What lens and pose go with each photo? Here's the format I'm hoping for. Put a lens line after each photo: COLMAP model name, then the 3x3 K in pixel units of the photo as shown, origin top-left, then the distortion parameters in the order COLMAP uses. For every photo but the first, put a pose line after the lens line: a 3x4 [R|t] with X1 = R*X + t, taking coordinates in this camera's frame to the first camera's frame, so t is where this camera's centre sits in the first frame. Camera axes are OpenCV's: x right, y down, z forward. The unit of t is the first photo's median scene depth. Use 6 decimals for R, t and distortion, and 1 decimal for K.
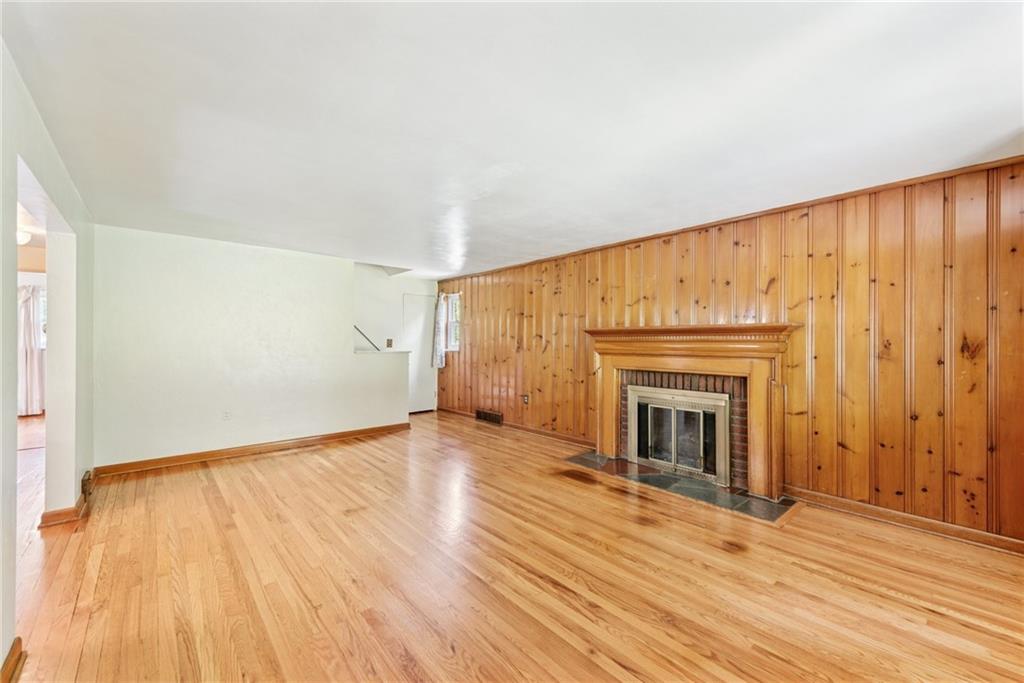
lens RADIAL K [[408.4, 0, 509.8], [0, 408.4, 341.6], [0, 0, 1]] dist [0.015874, -0.000267]
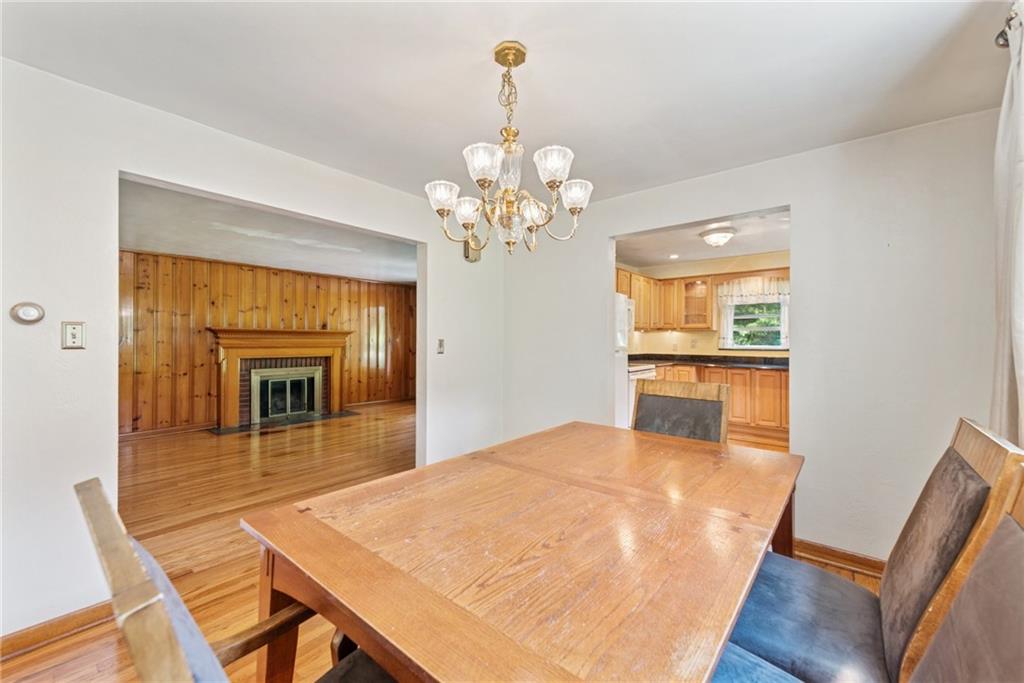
lens RADIAL K [[408.4, 0, 529.6], [0, 408.4, 337.4], [0, 0, 1]] dist [0.015874, -0.000267]
pose [[-0.174967, 0.005748, 0.984558, -1.364271], [-0.002914, 0.999976, -0.006356, 0.003090], [-0.984570, -0.003981, -0.174946, 0.340758]]
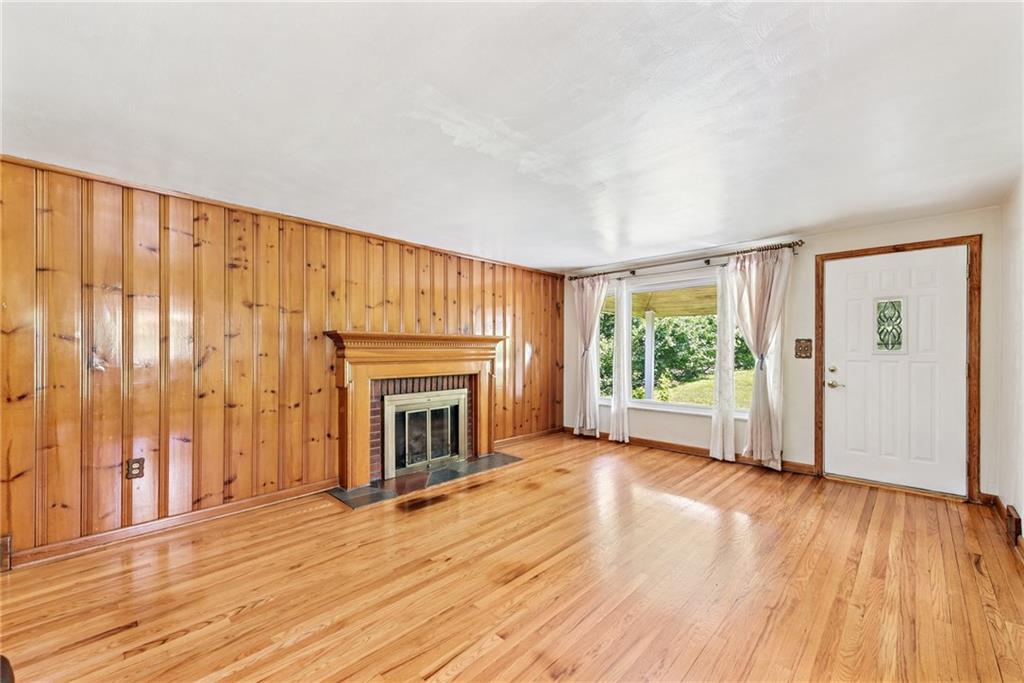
lens RADIAL K [[408.4, 0, 528.6], [0, 408.4, 346.8], [0, 0, 1]] dist [0.015874, -0.000267]
pose [[-0.110320, 0.003029, 0.993892, -0.707258], [-0.000464, 0.999995, -0.003099, -0.000562], [-0.993896, -0.000803, -0.110318, 0.850843]]
